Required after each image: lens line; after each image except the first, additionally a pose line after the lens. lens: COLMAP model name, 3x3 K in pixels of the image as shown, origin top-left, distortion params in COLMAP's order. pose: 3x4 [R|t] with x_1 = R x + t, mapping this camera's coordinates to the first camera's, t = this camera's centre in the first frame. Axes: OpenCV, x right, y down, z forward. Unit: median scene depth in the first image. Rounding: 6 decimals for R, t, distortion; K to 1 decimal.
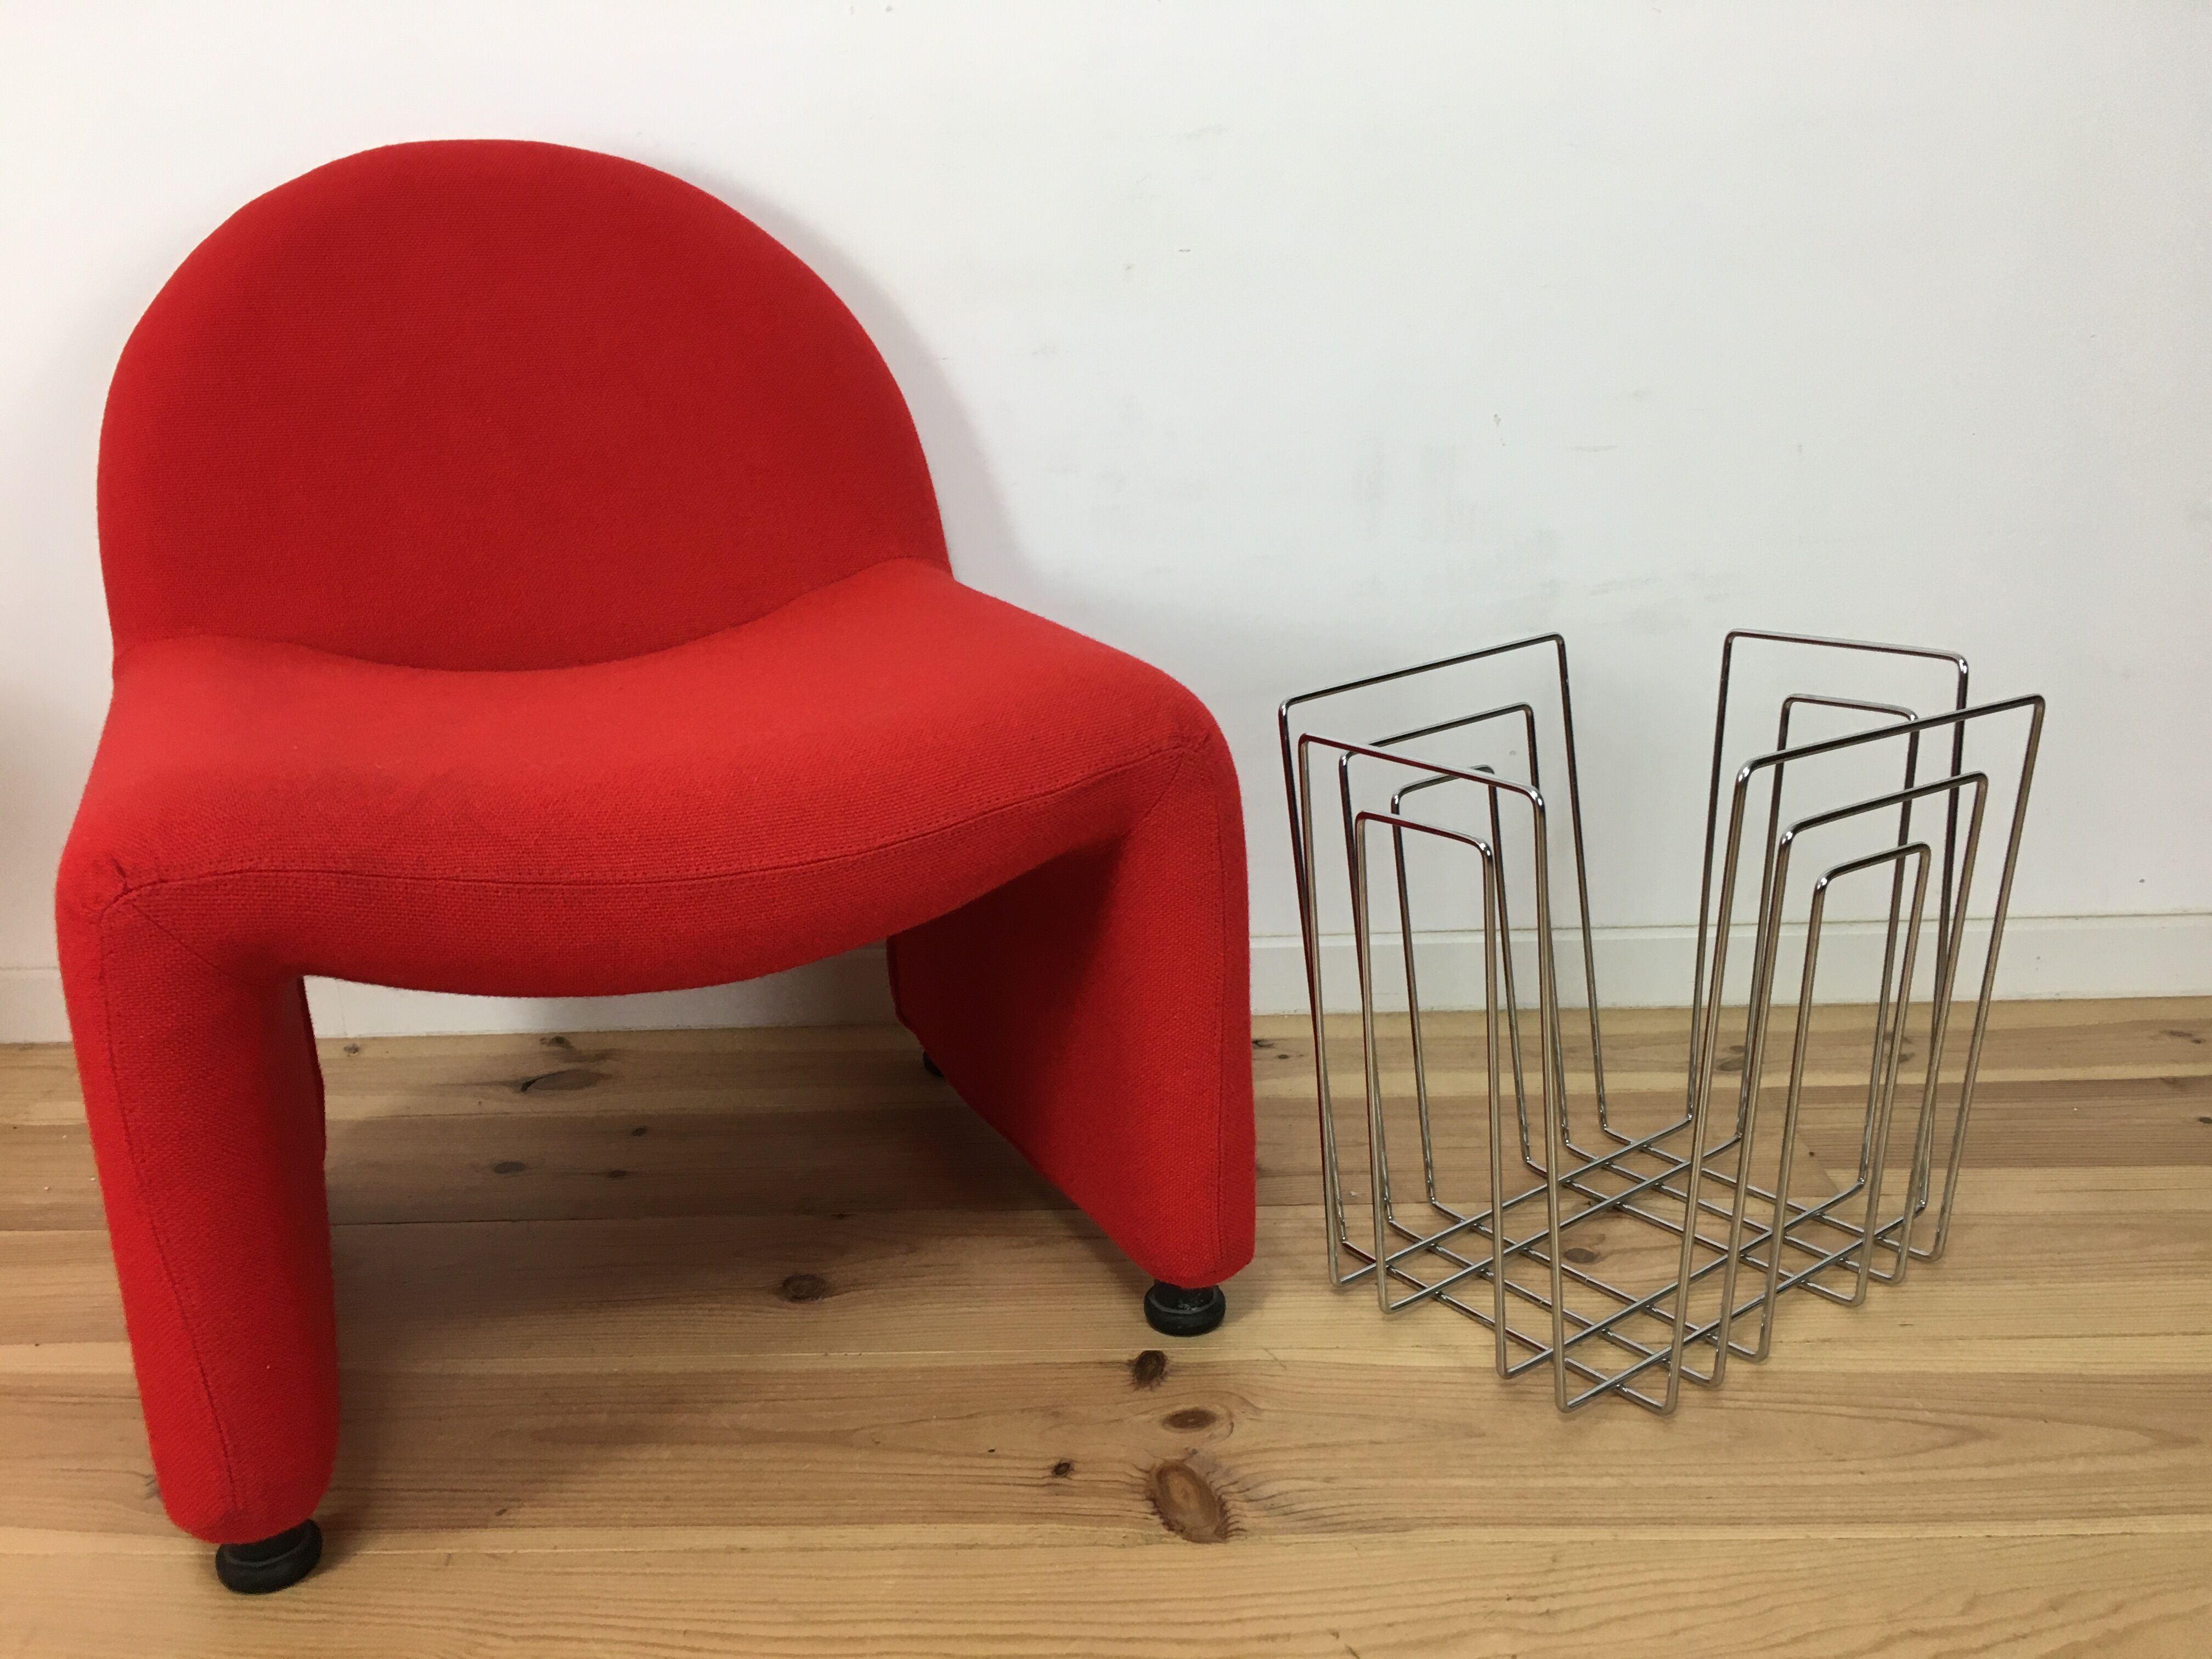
lens RADIAL K [[1866.3, 0, 1127.3], [0, 1866.3, 824.8], [0, 0, 1]] dist [0.063507, -0.106106]
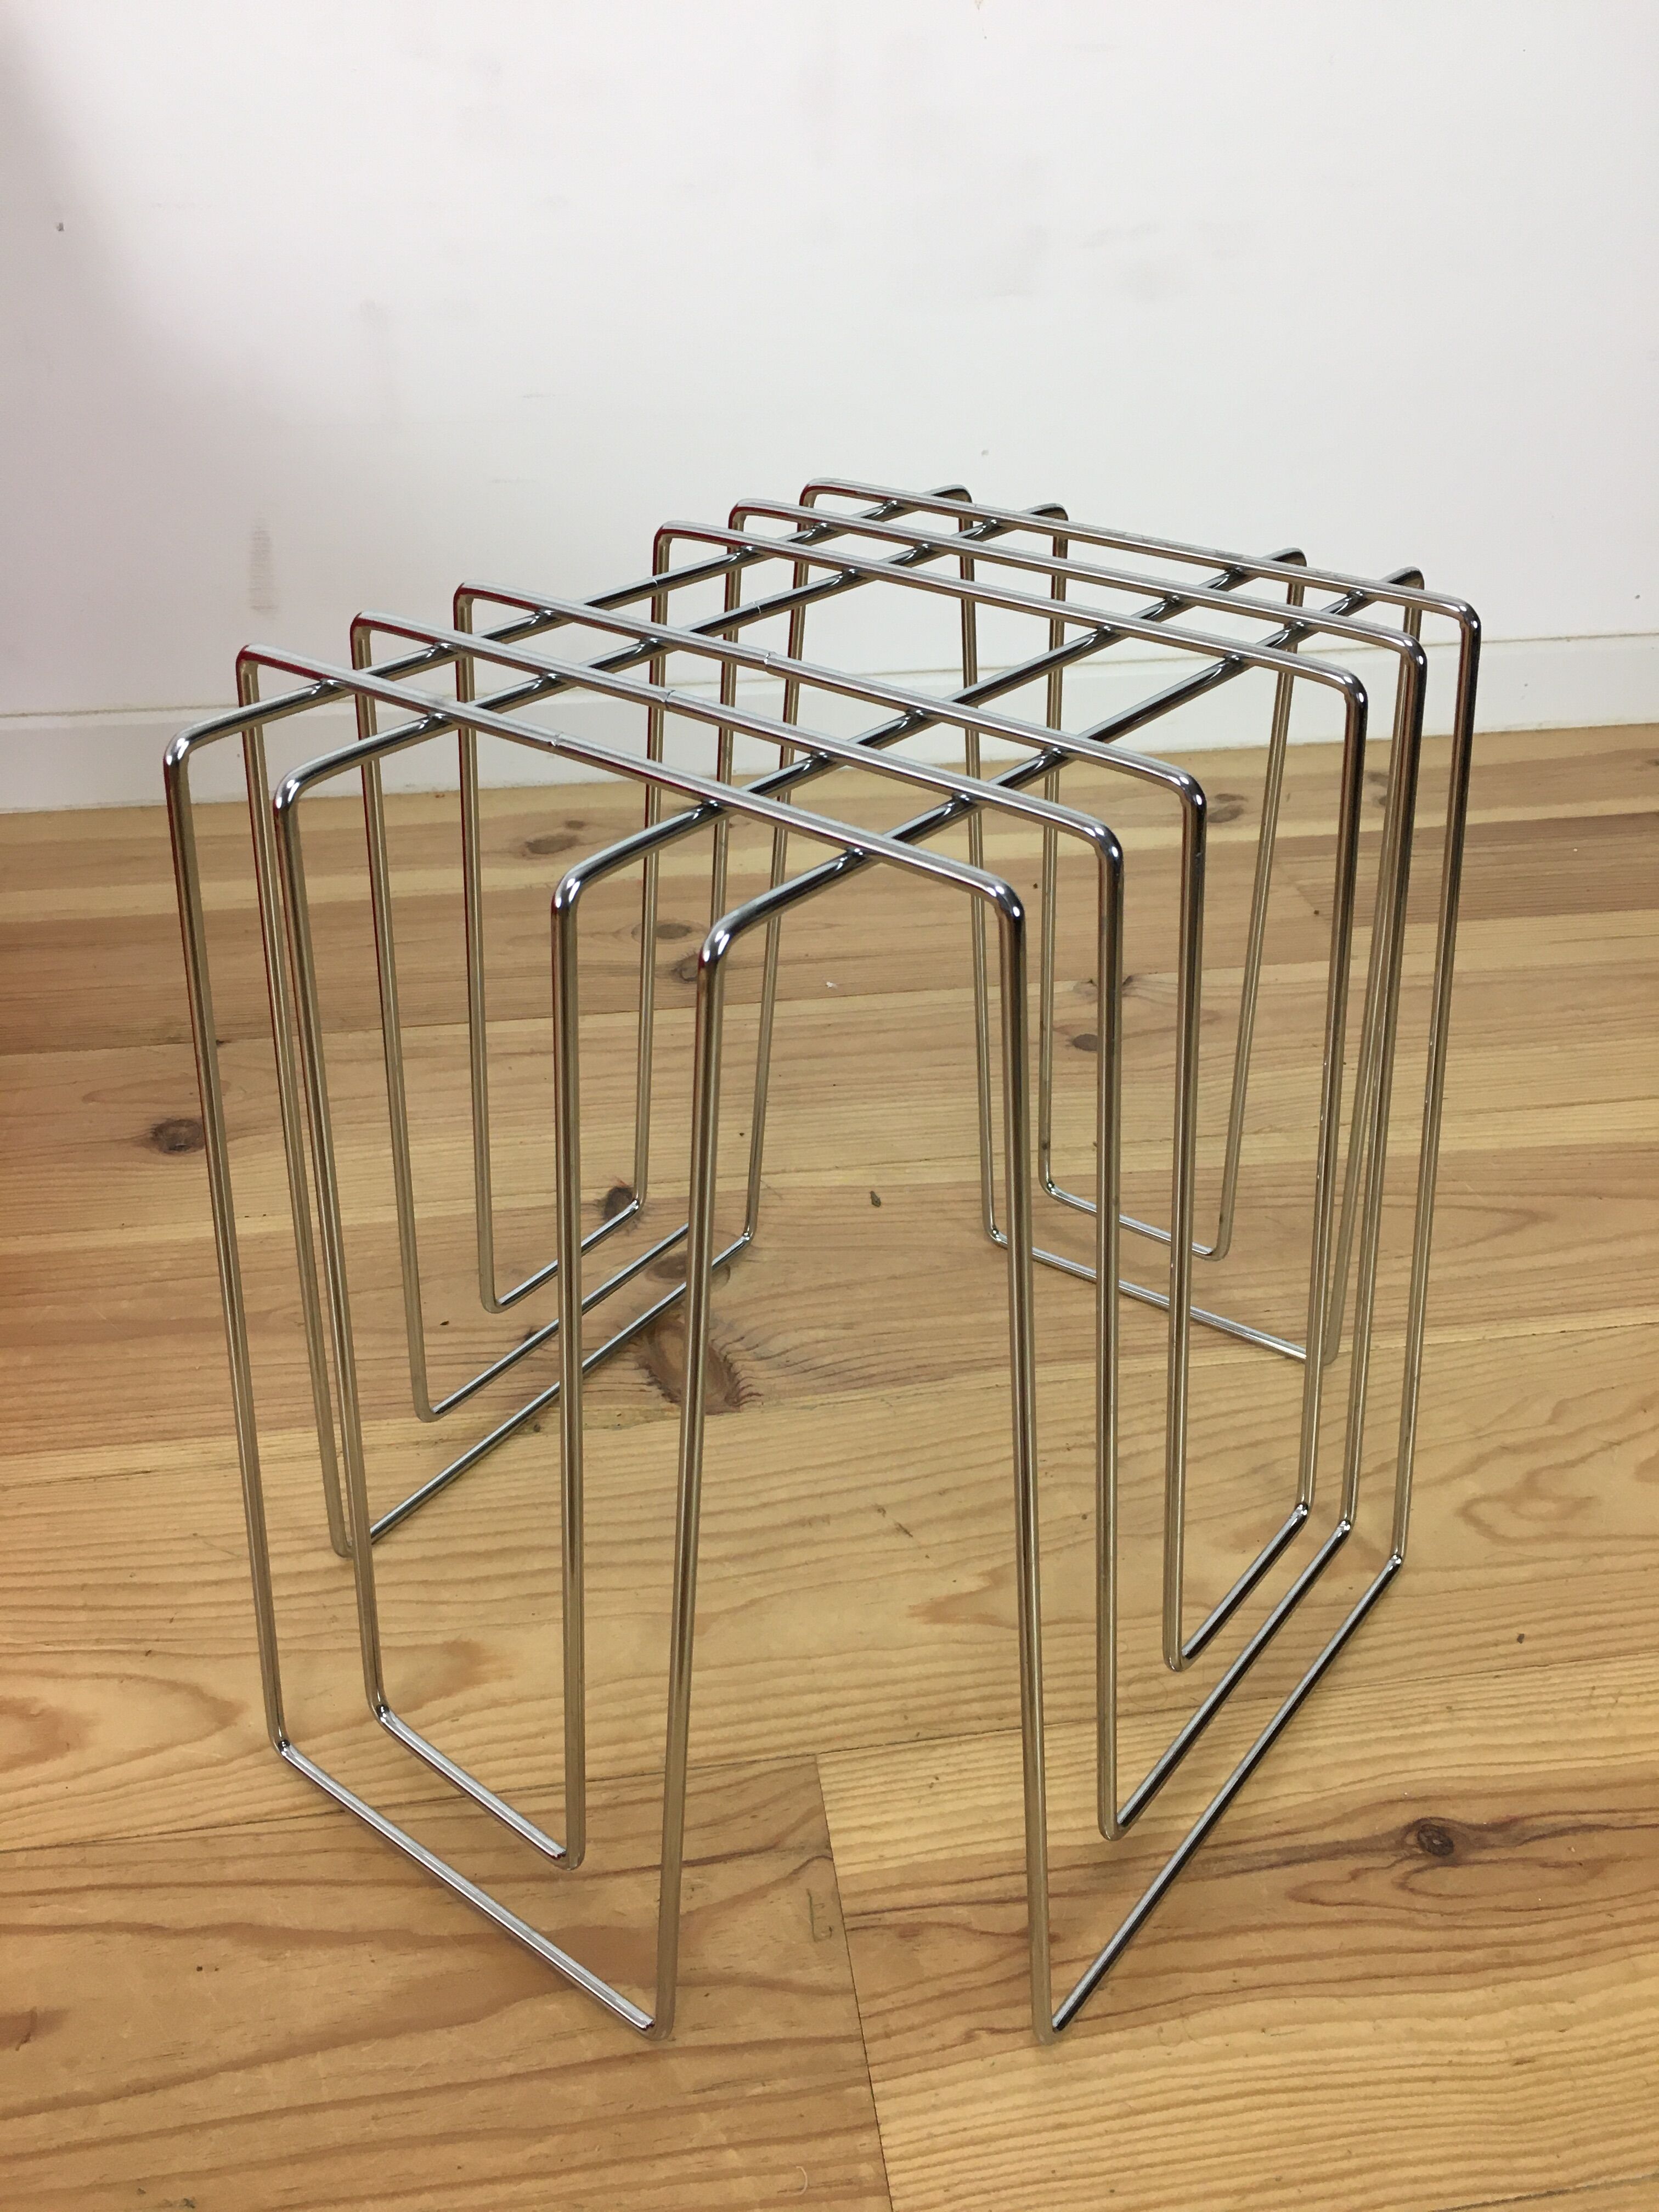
lens RADIAL K [[1866.3, 0, 840.4], [0, 1866.3, 1082.5], [0, 0, 1]] dist [0.063507, -0.106106]
pose [[0.981355, -0.061896, 0.181963, -0.045419], [0.010440, 0.962496, 0.271094, 0.006714], [-0.191918, -0.264140, 0.945197, 0.212265]]
